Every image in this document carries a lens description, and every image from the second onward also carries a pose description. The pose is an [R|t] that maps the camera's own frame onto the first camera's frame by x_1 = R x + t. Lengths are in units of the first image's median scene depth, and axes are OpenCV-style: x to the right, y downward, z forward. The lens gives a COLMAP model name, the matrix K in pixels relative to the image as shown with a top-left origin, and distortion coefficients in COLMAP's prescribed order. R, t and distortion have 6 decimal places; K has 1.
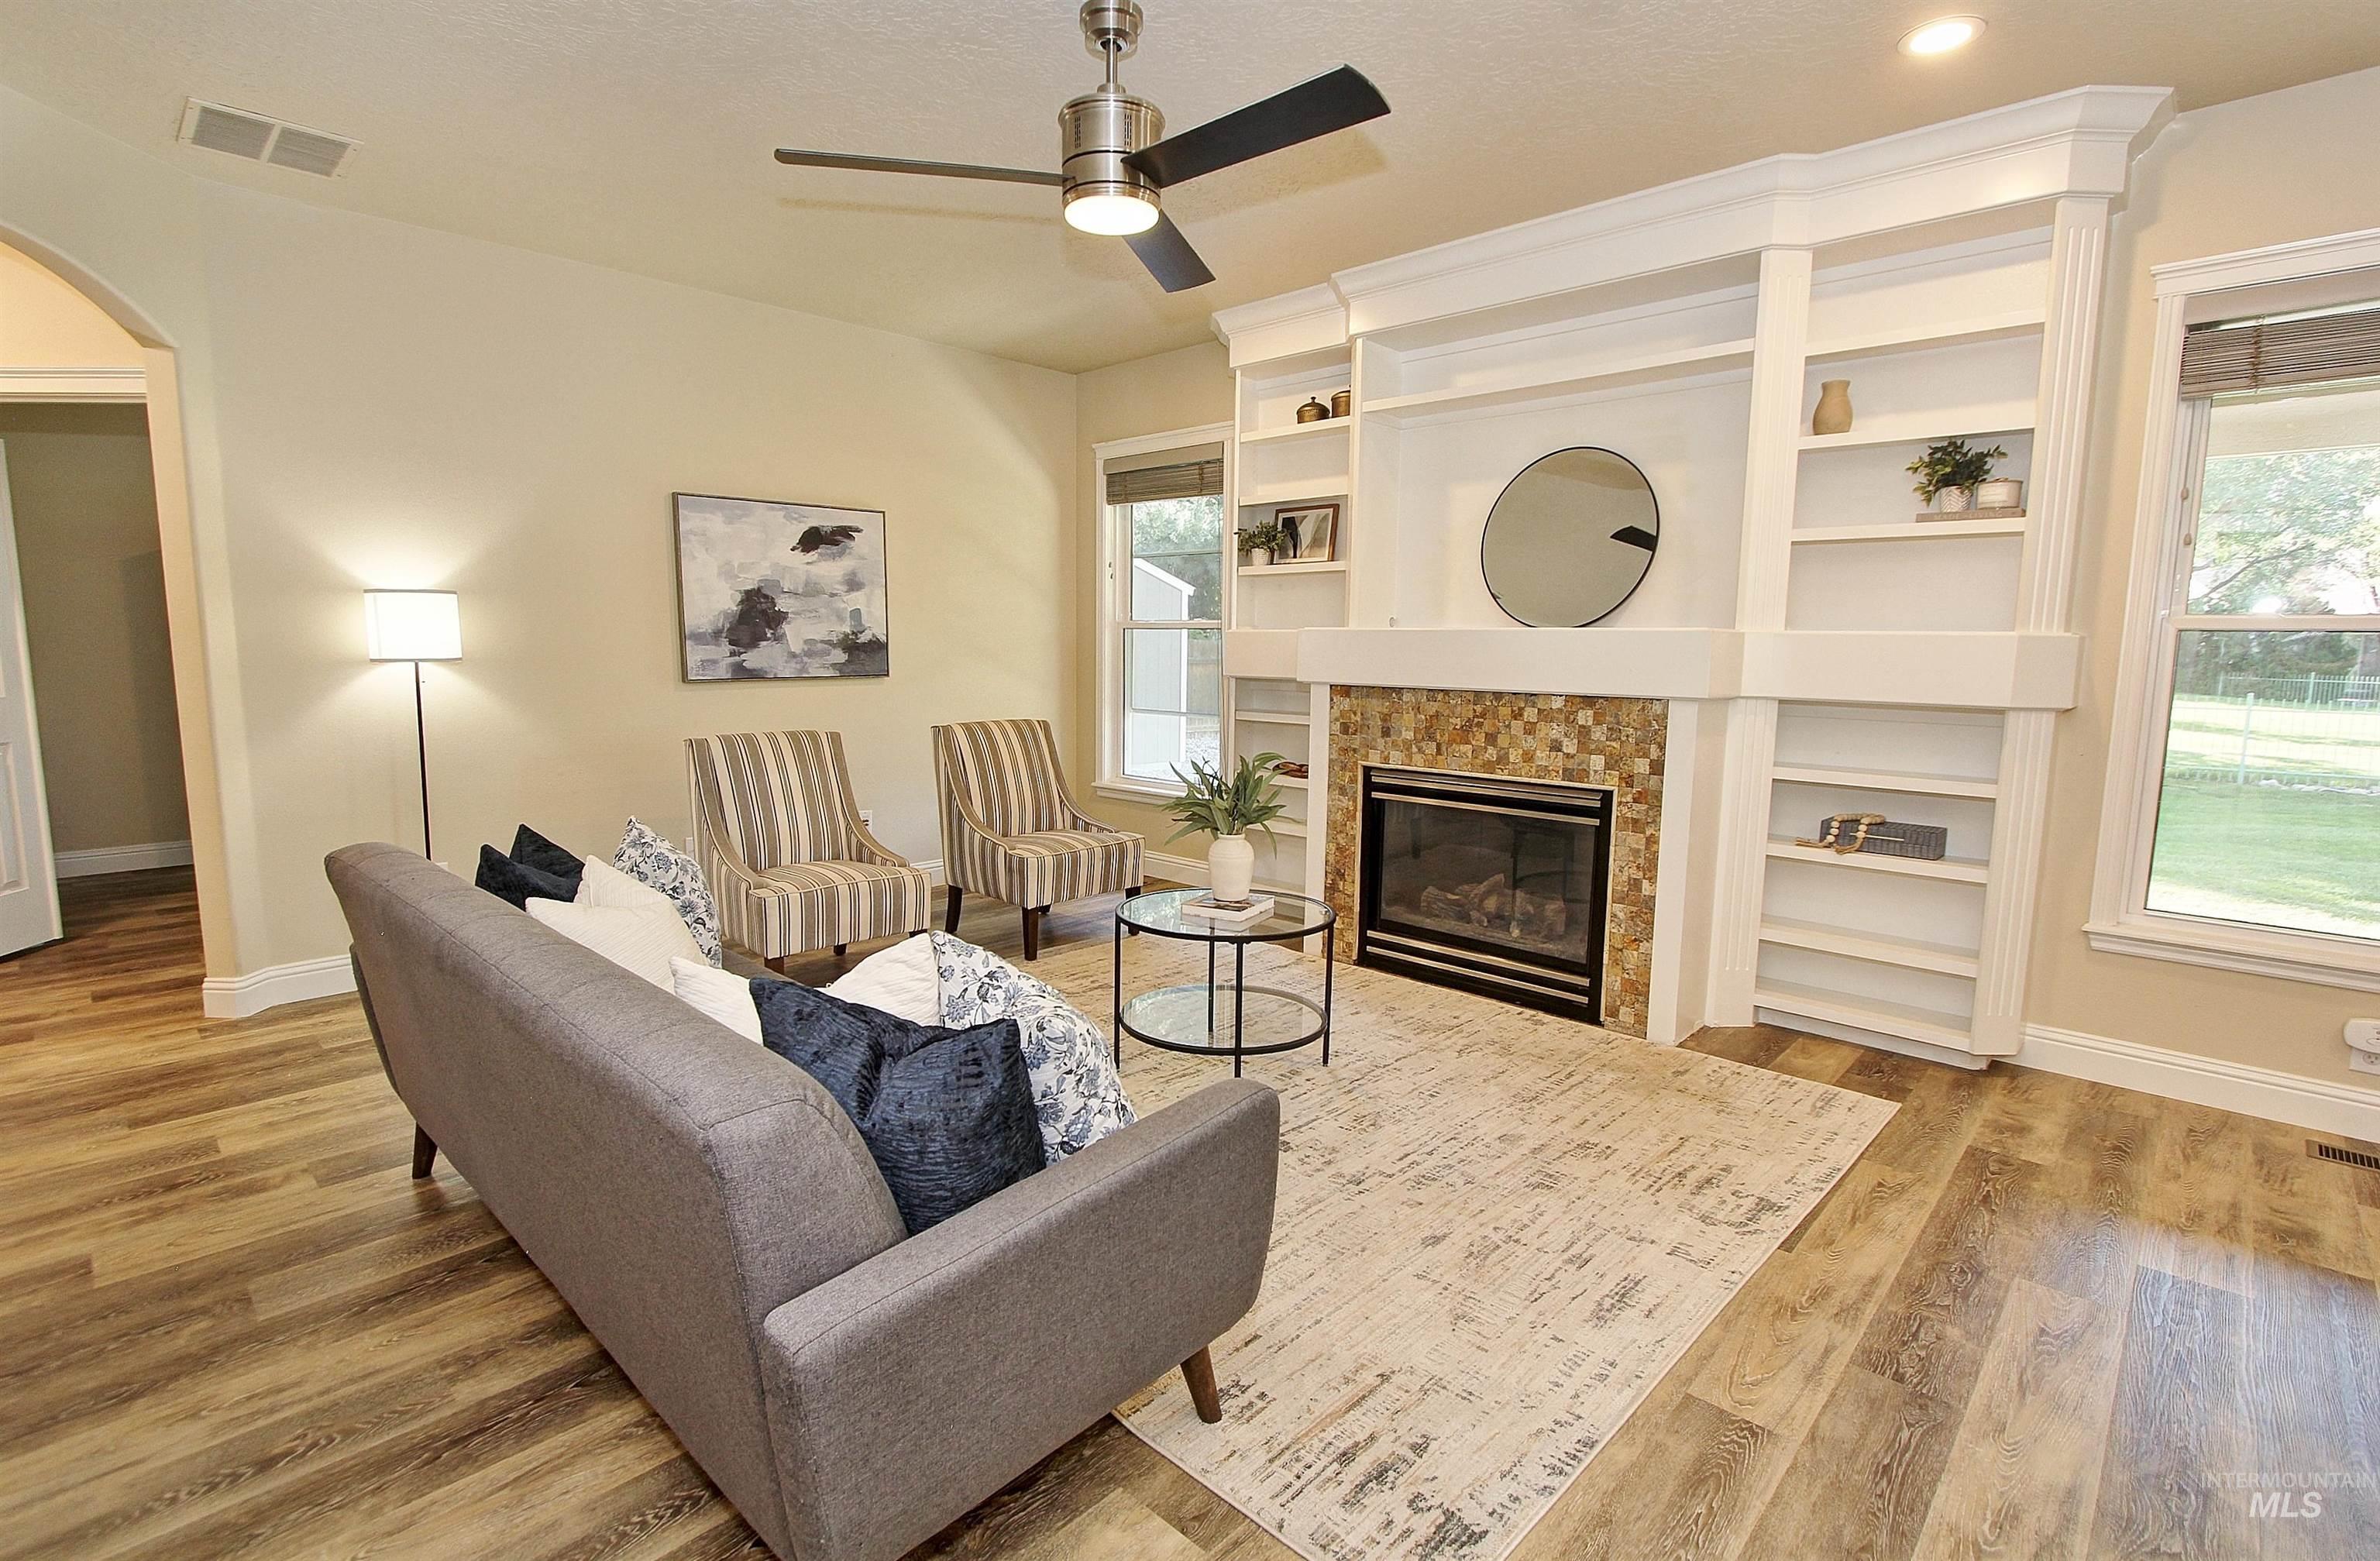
lens RADIAL K [[1067.2, 0, 1192.2], [0, 1067.2, 762.9], [0, 0, 1]] dist [-0.017072, -0.000094]
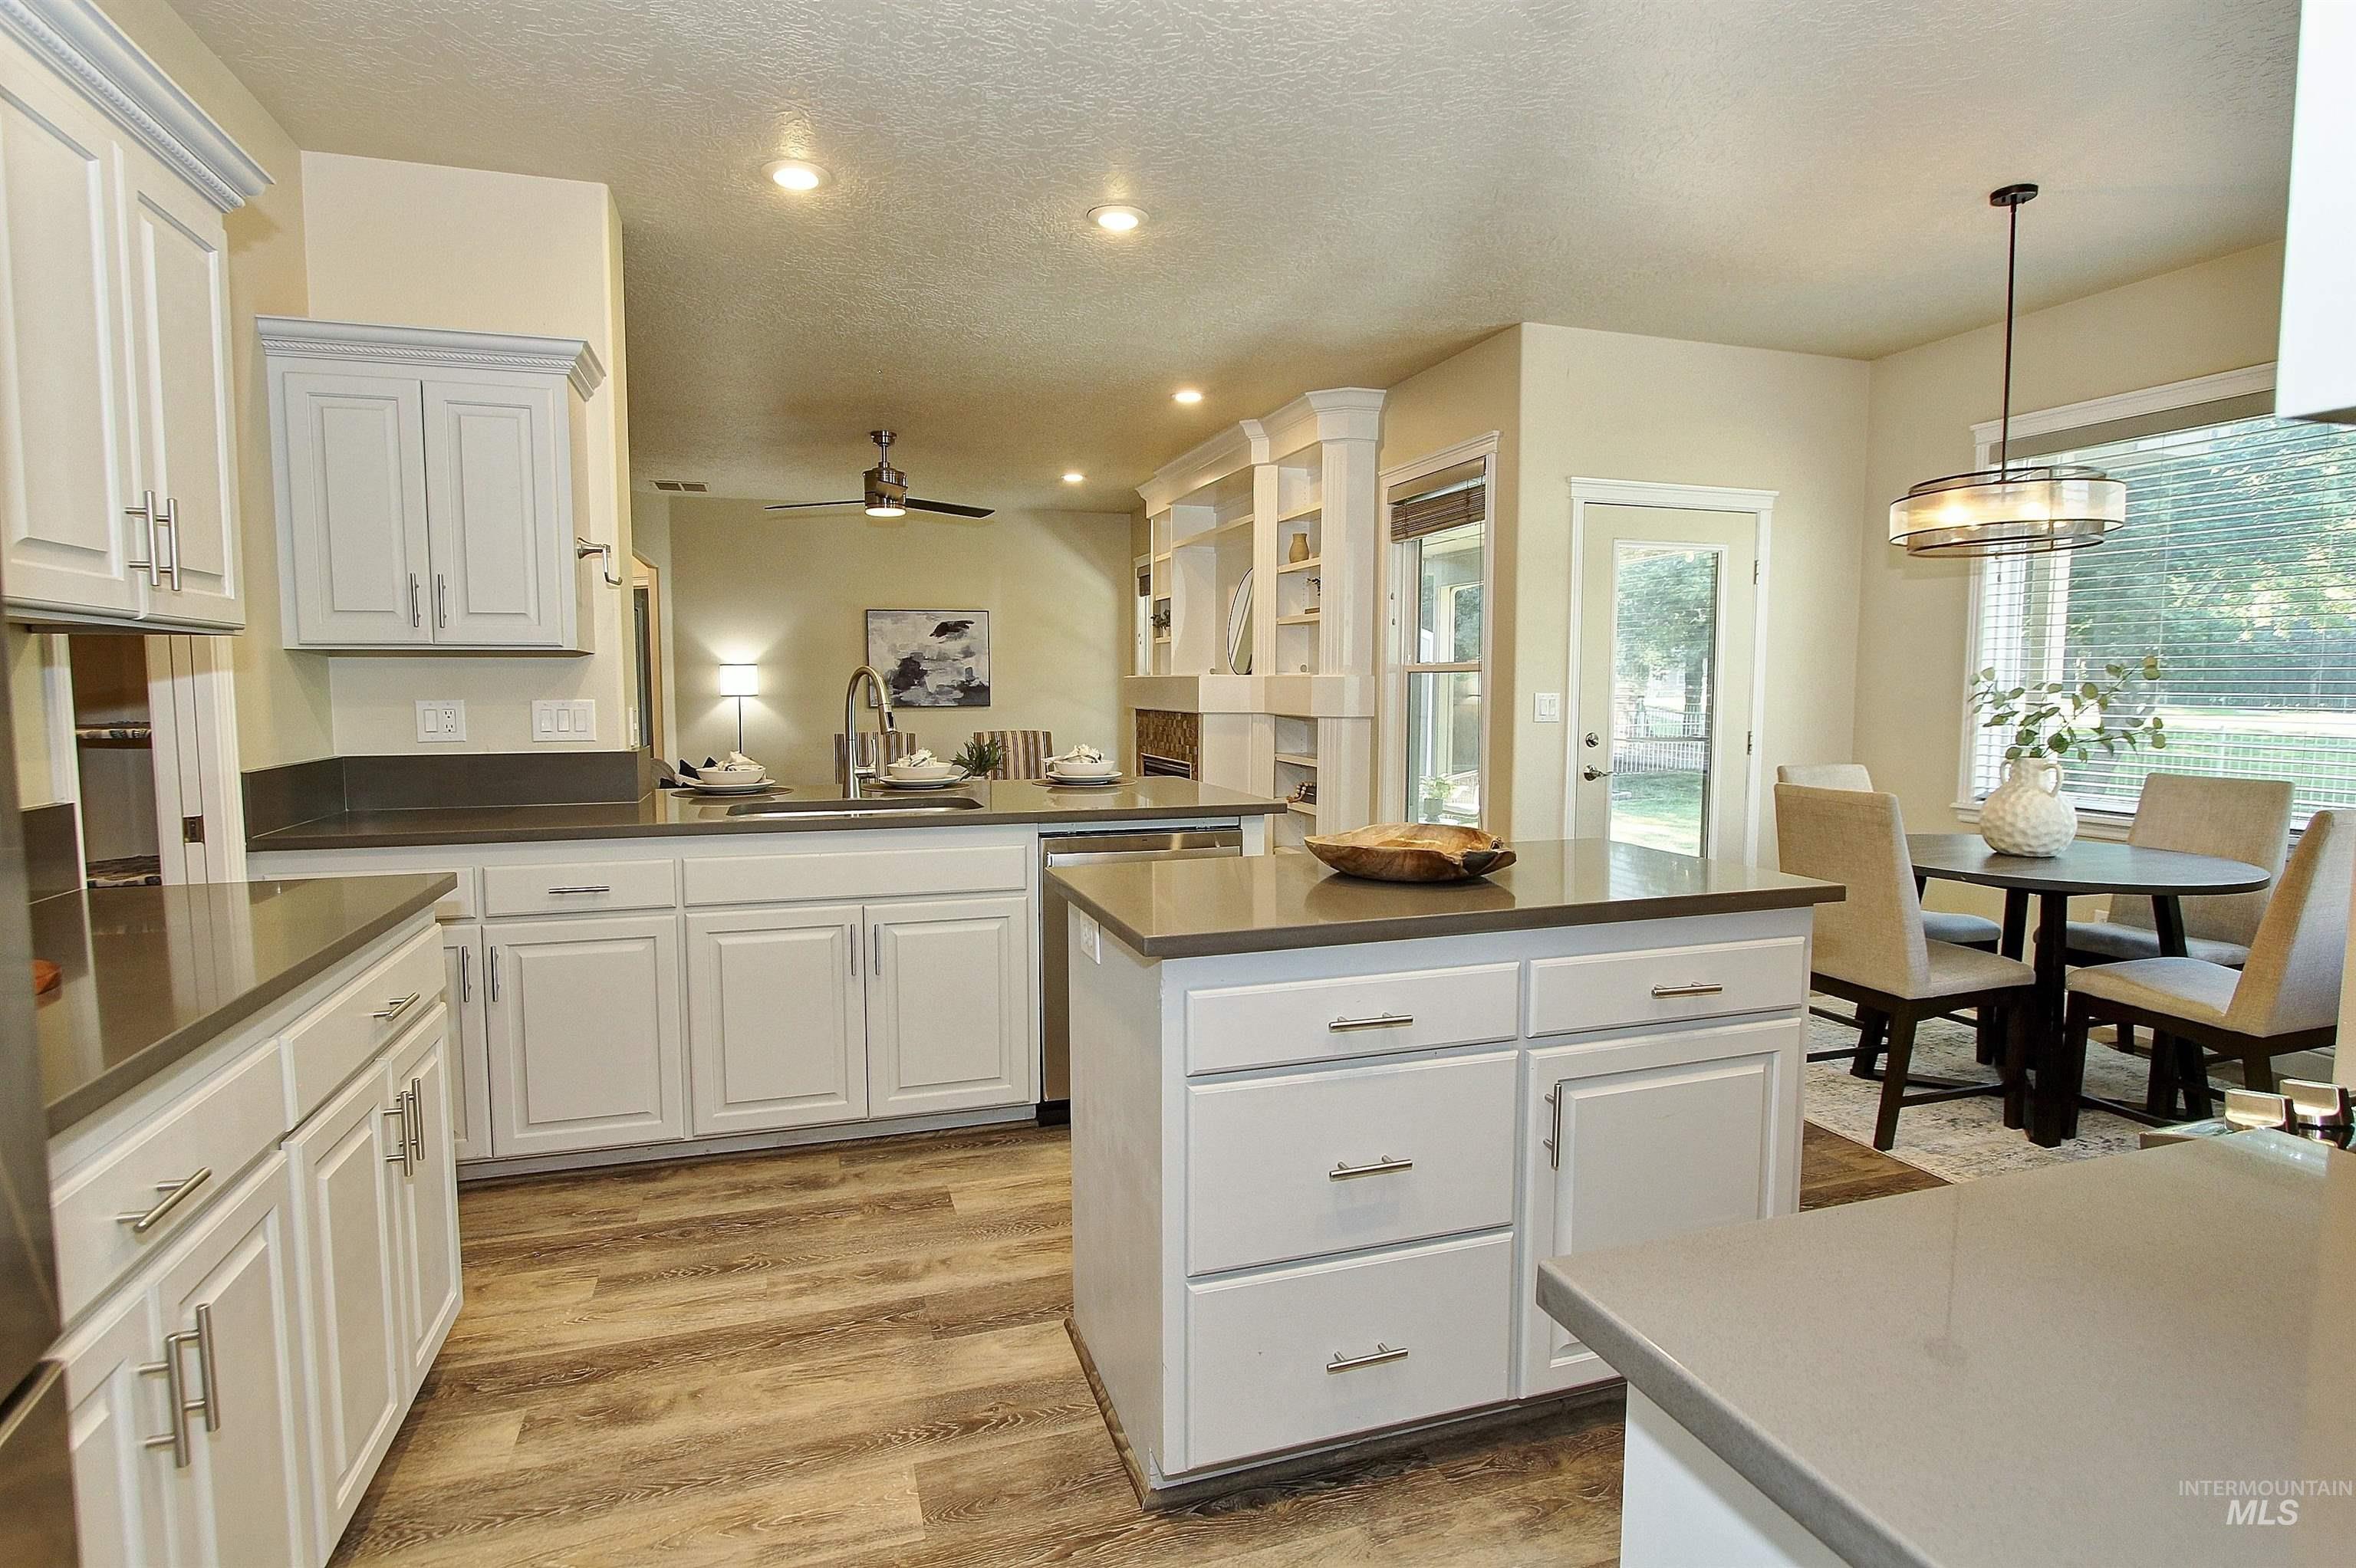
lens RADIAL K [[1071.9, 0, 1170.0], [0, 1071.9, 737.8], [0, 0, 1]] dist [-0.001529, 0.000052]
pose [[0.895319, 0.013137, -0.445233, 0.827921], [-0.041715, 0.997645, -0.054448, 0.057002], [0.443469, 0.067321, 0.893758, -0.451607]]
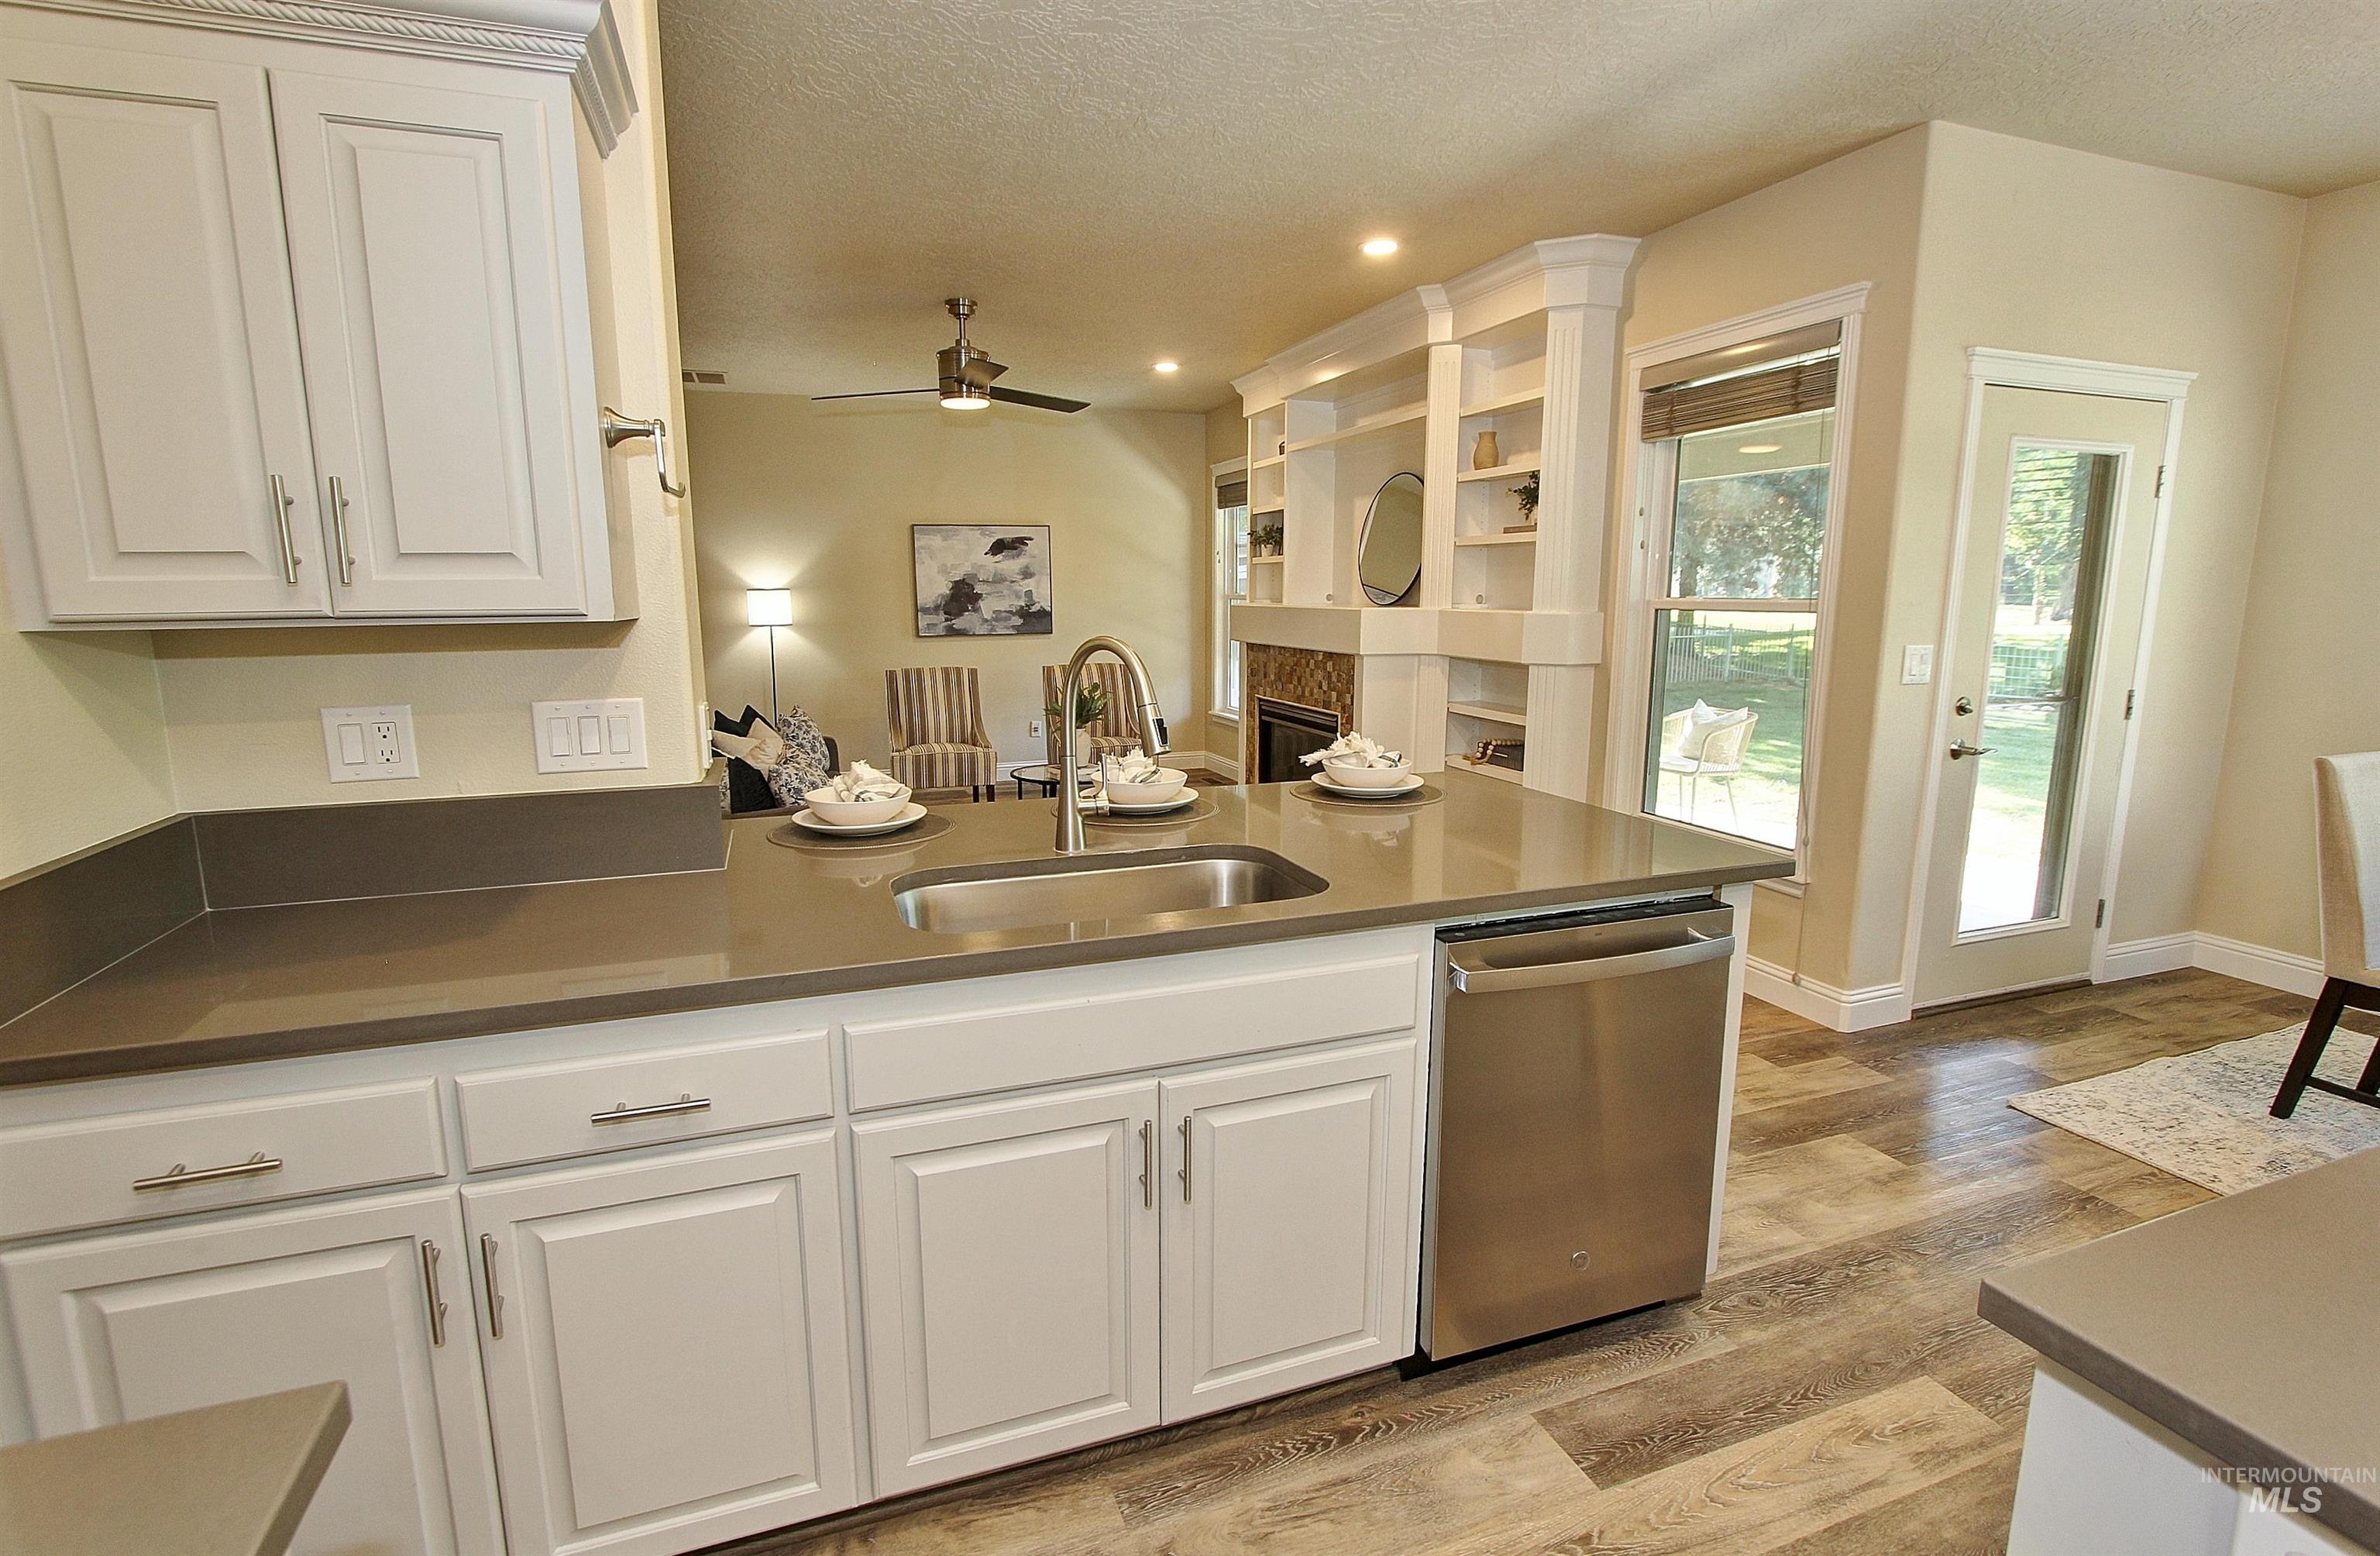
lens RADIAL K [[1031.0, 0, 1187.7], [0, 1031.0, 733.9], [0, 0, 1]] dist [-0.008330, 0.000086]
pose [[0.908375, 0.045817, -0.415640, 0.569737], [-0.036557, 0.998875, 0.030215, 0.011018], [0.416556, -0.012252, 0.909027, -0.288056]]
